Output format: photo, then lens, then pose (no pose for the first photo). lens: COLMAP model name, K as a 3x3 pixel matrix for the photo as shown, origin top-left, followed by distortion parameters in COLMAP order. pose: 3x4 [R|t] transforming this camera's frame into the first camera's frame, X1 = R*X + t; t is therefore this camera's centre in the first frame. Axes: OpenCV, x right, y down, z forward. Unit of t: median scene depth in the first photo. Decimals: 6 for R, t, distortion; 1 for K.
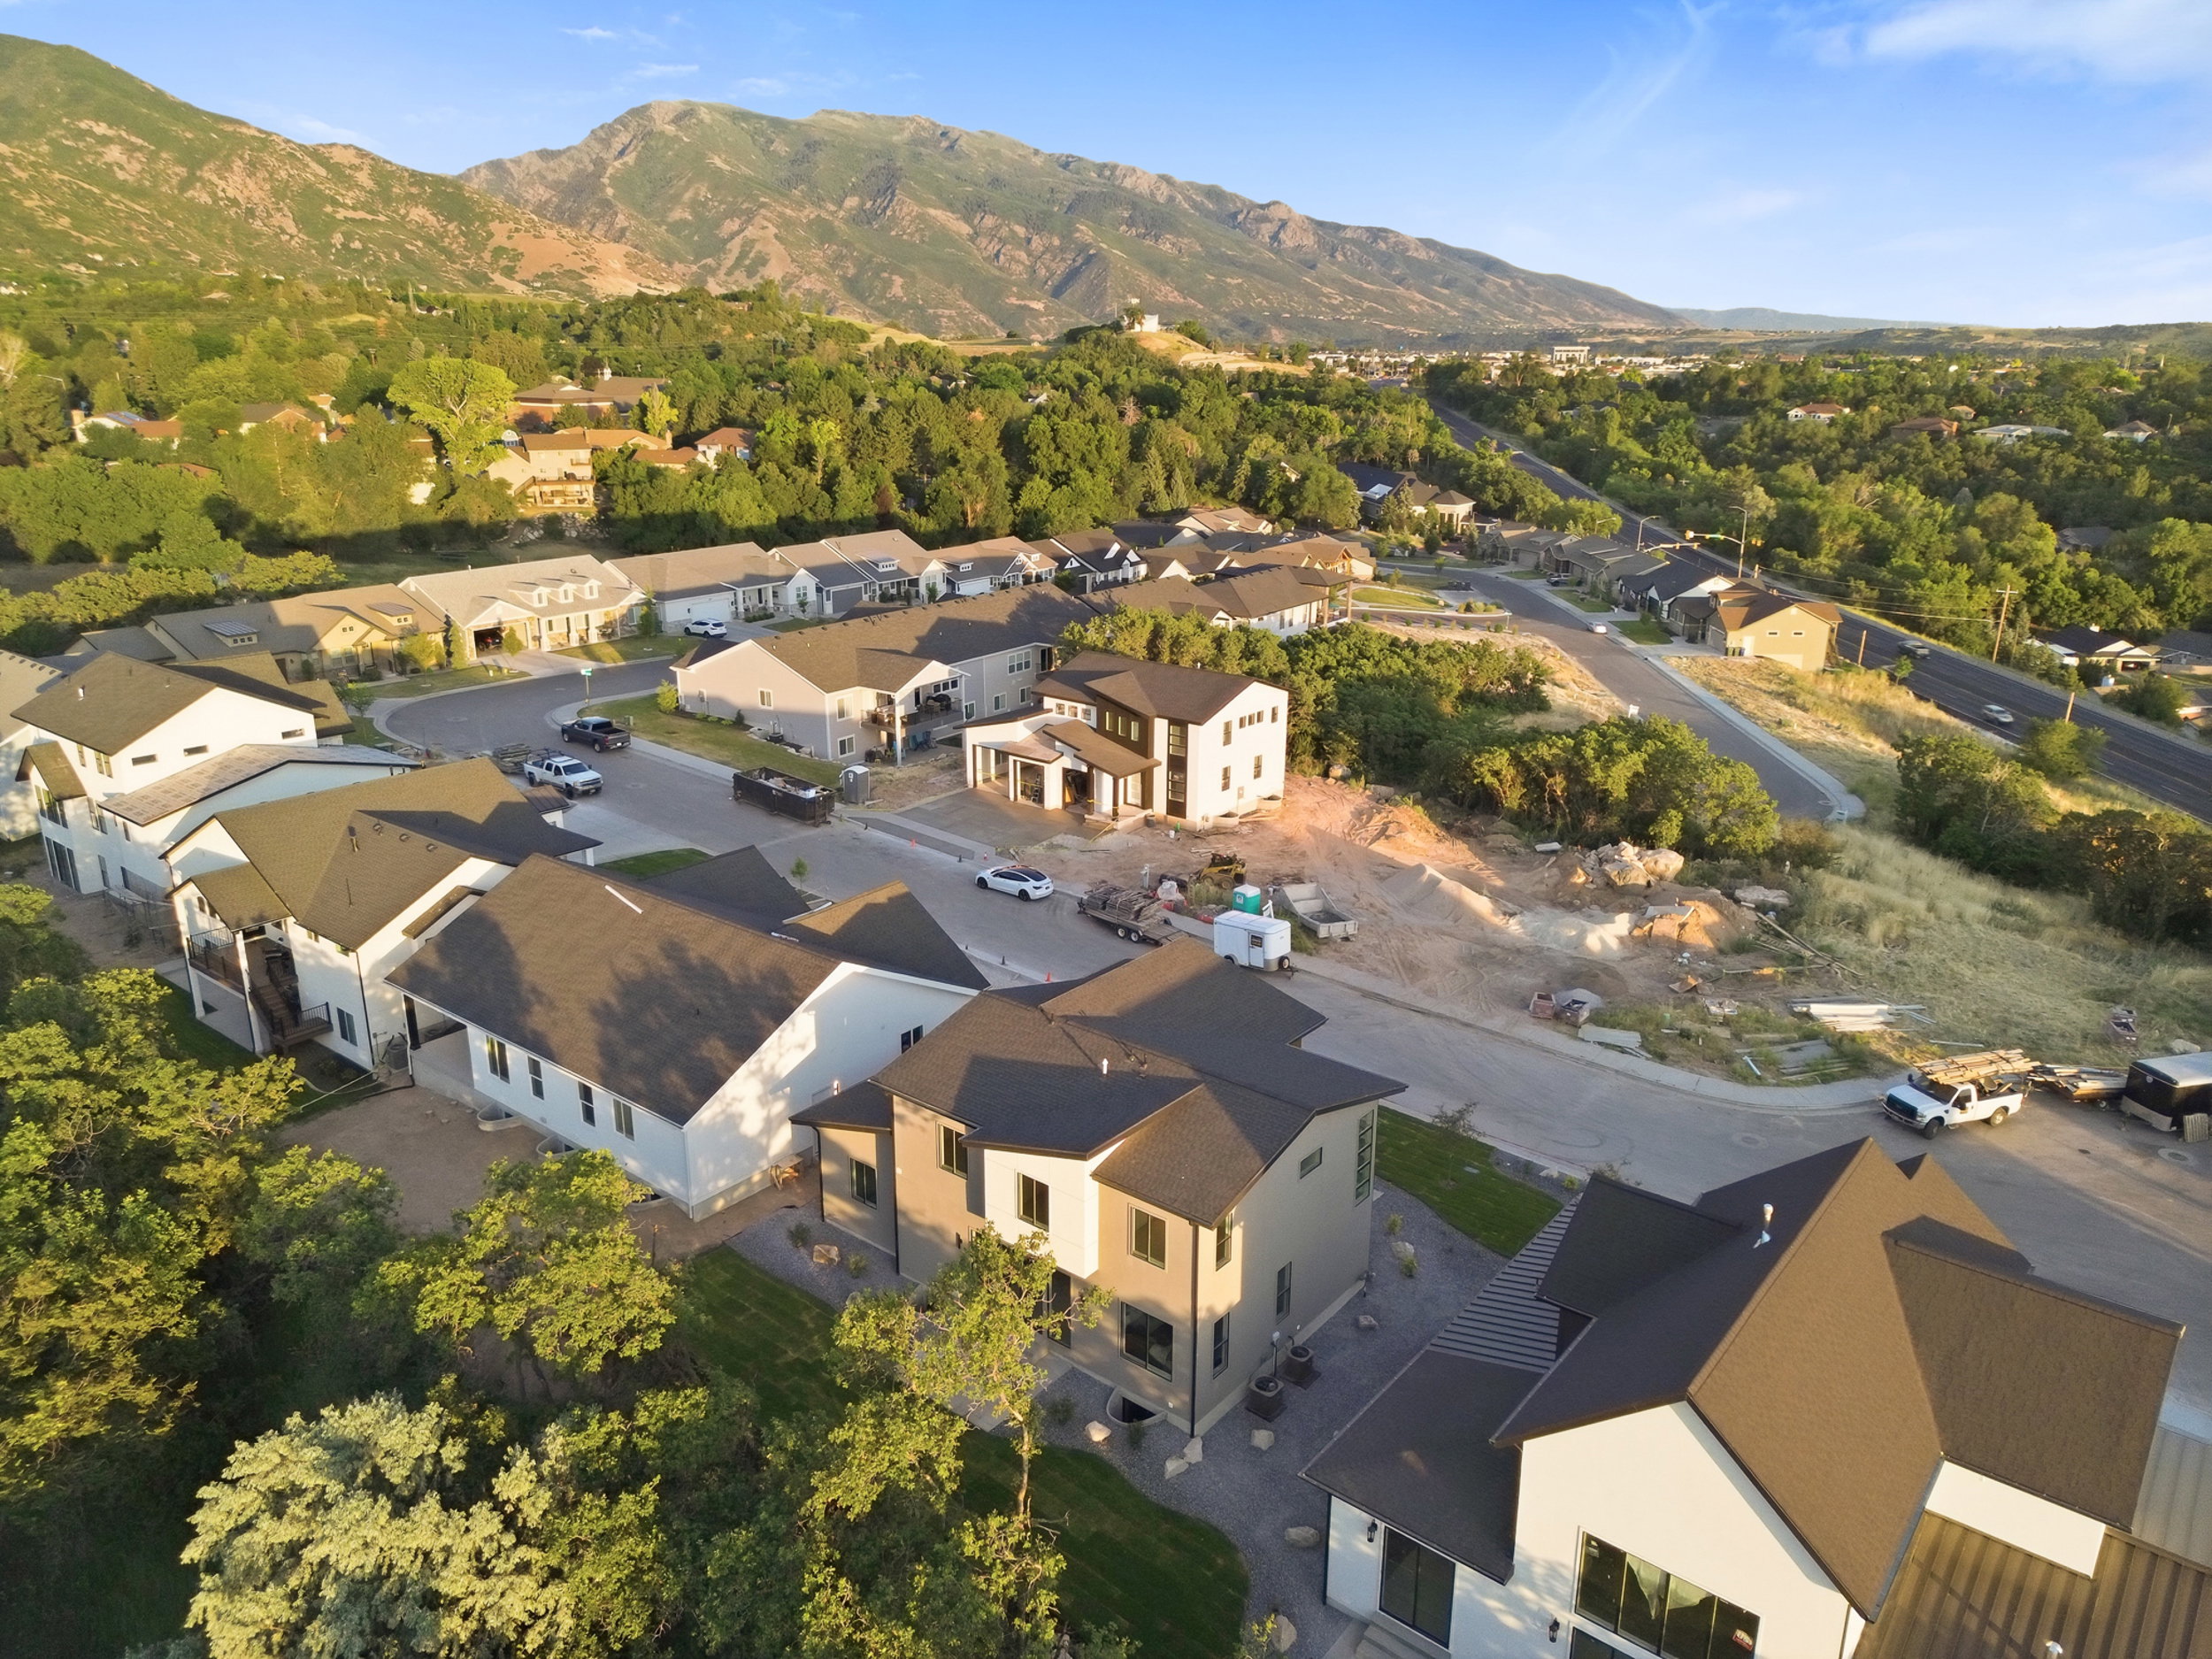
lens RADIAL K [[1552.1, 0, 1106.0], [0, 1552.1, 829.5], [0, 0, 1]] dist [0.001677, -0.003569]
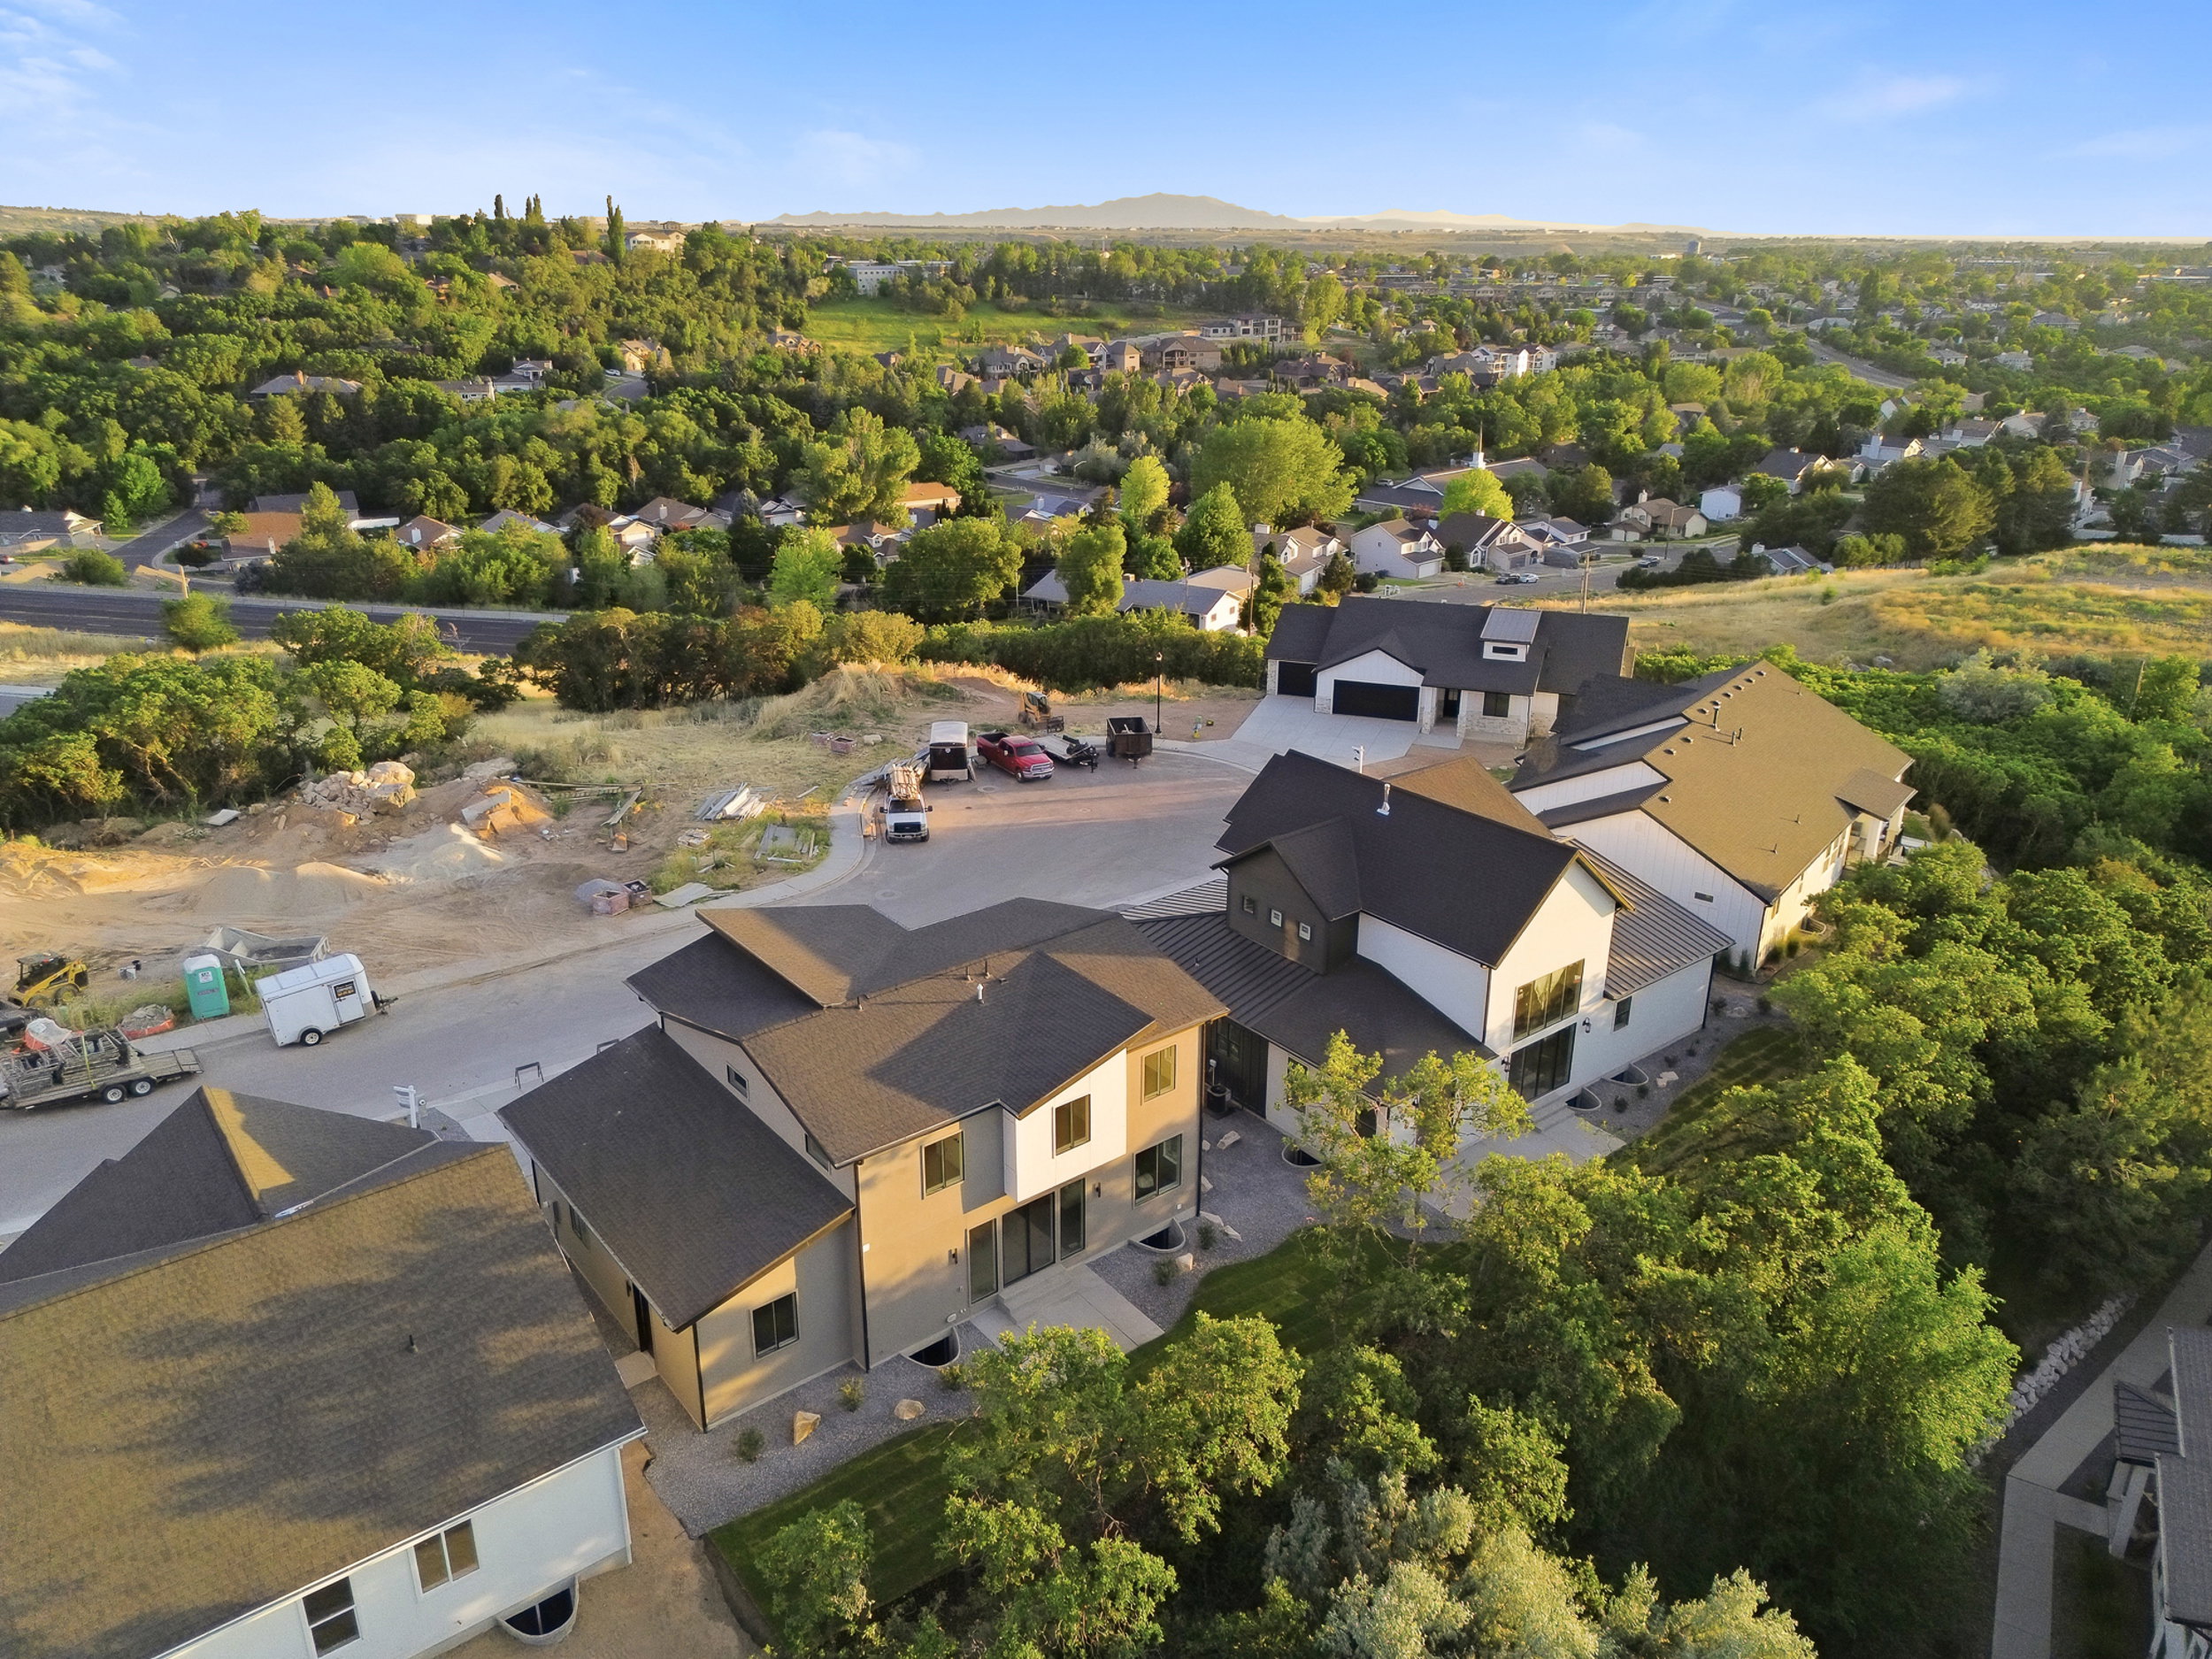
lens RADIAL K [[1552.1, 0, 1106.0], [0, 1552.1, 829.5], [0, 0, 1]] dist [0.001677, -0.003569]
pose [[0.212309, -0.360654, 0.908215, -0.534956], [0.286358, 0.911564, 0.295043, -0.130864], [-0.934304, 0.197434, 0.296809, 0.408422]]
